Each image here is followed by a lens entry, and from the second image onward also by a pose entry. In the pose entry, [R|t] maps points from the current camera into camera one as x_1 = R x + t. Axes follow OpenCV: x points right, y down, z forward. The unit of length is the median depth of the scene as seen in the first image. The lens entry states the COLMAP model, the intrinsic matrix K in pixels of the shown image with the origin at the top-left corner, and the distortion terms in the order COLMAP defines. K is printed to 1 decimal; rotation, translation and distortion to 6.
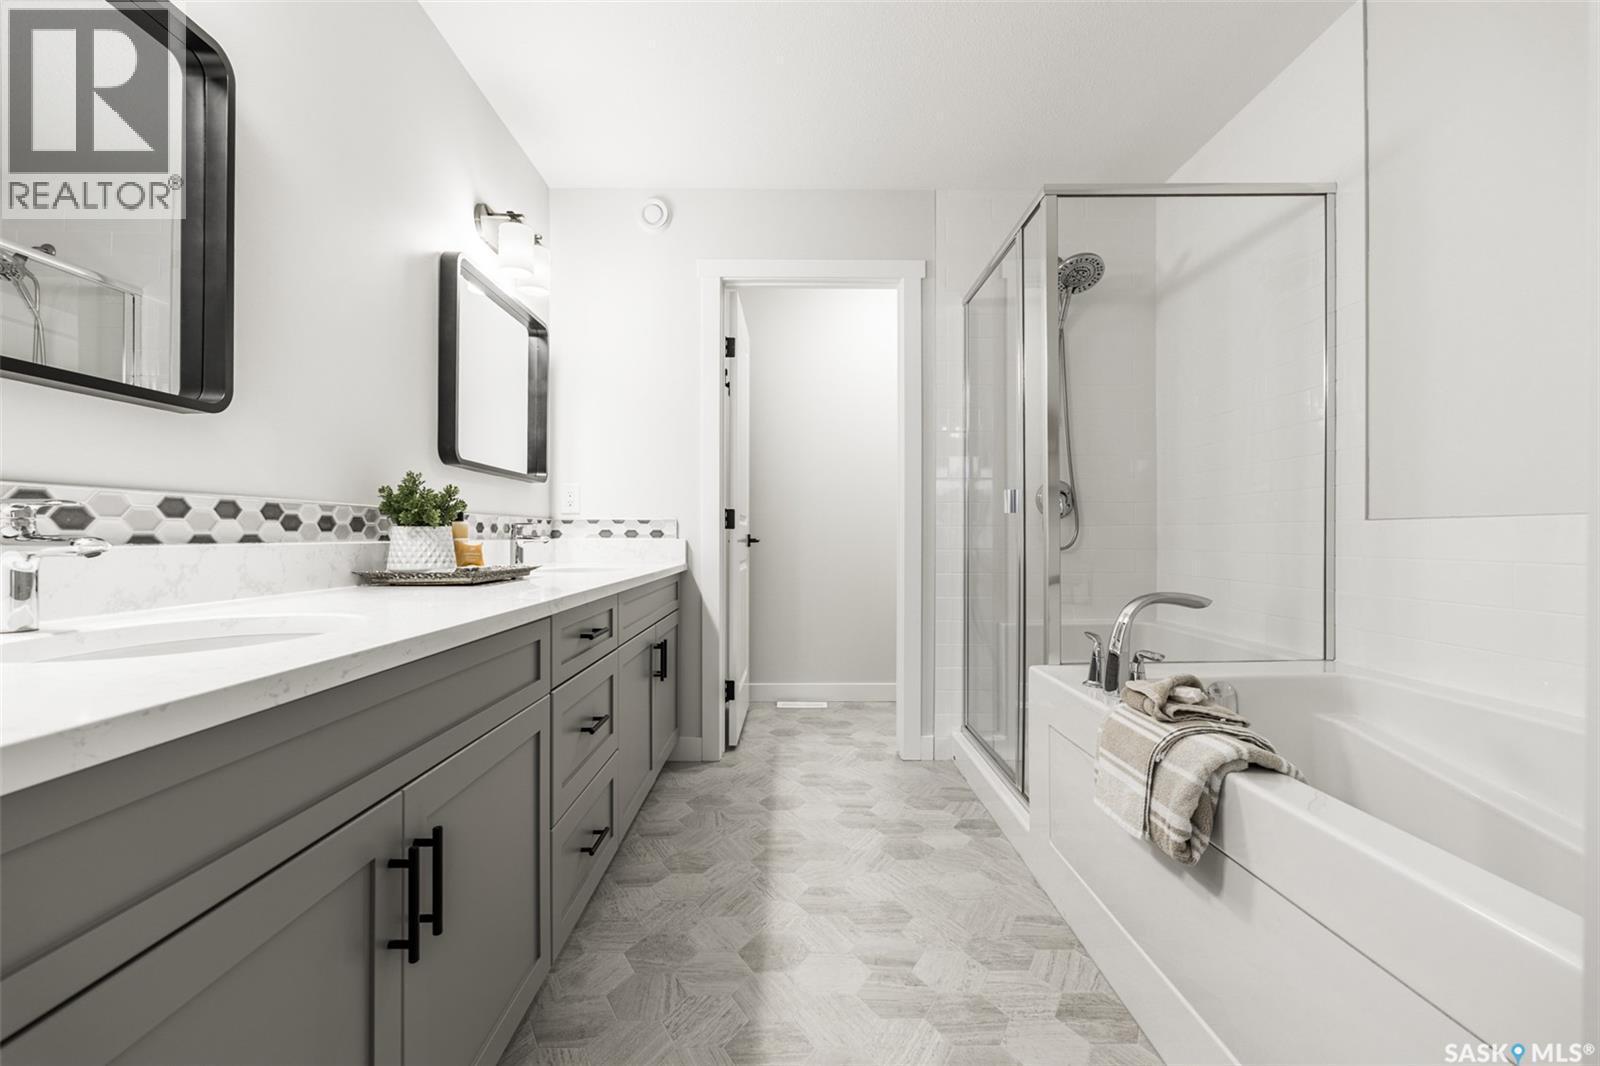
lens RADIAL K [[705.6, 0, 795.5], [0, 705.6, 533.5], [0, 0, 1]] dist [-0.000330, -0.000575]
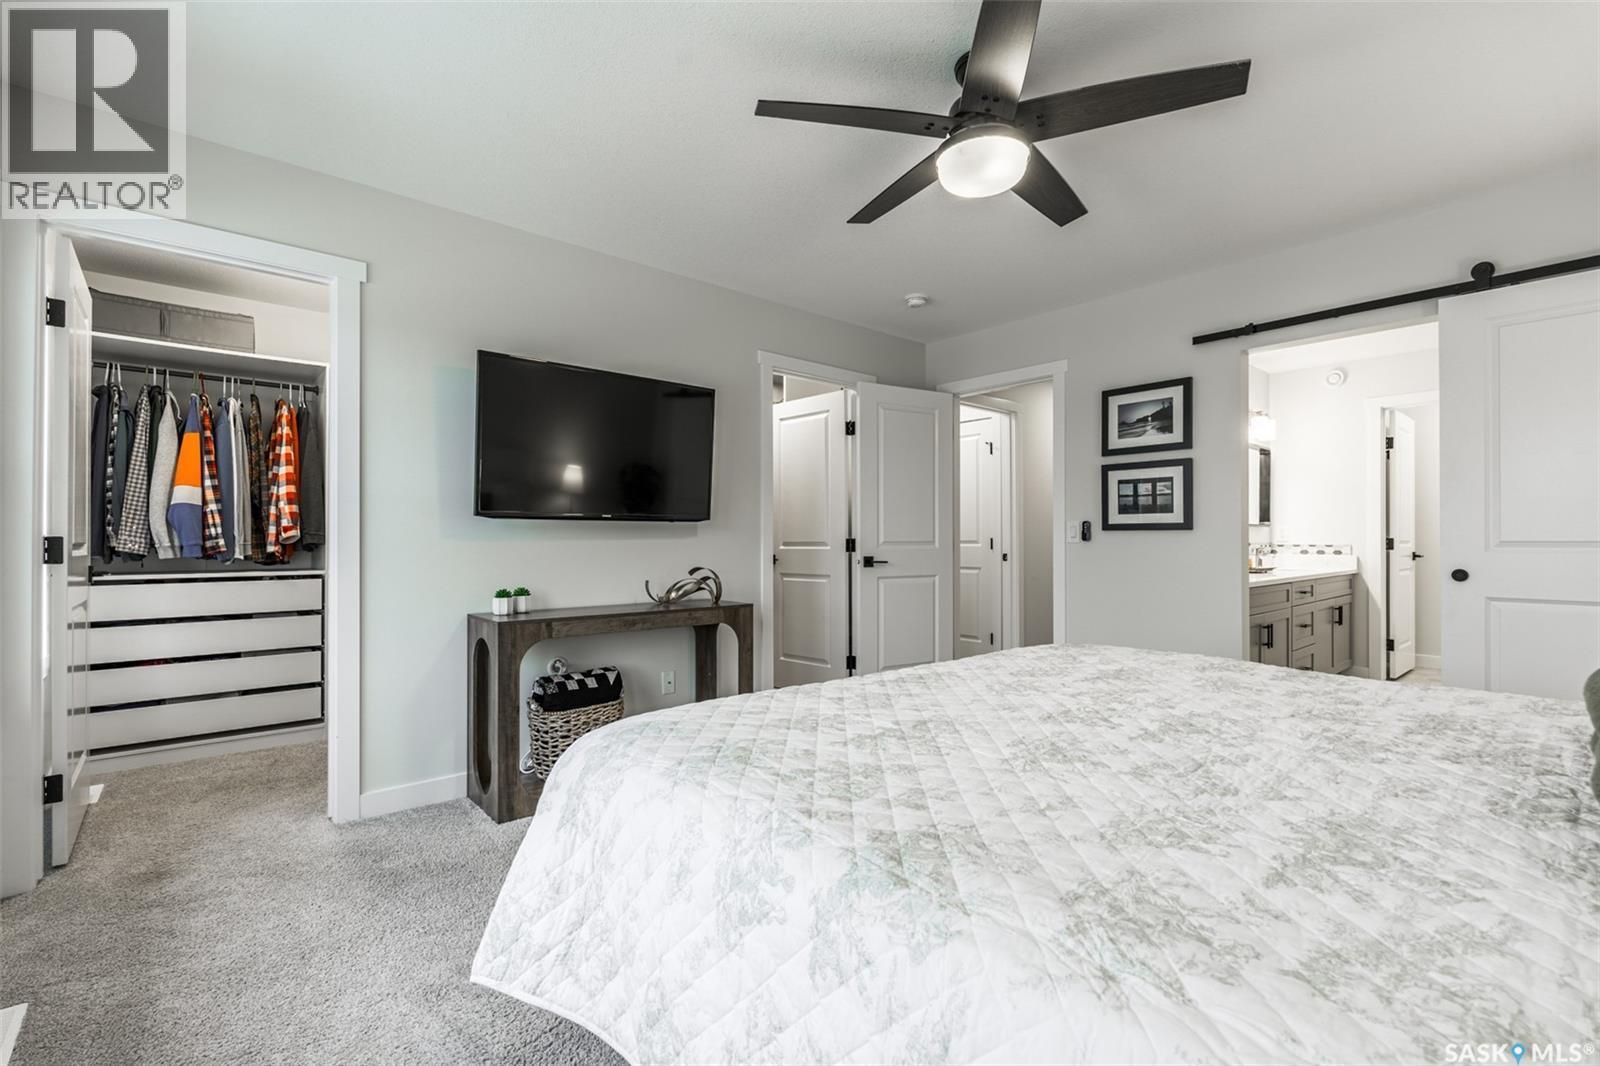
lens RADIAL K [[705.6, 0, 806.1], [0, 705.6, 538.5], [0, 0, 1]] dist [-0.000330, -0.000575]
pose [[0.660146, -0.002349, -0.751133, 0.536464], [-0.000276, 0.999994, -0.003369, -0.057497], [0.751137, 0.002431, 0.660142, -2.482875]]
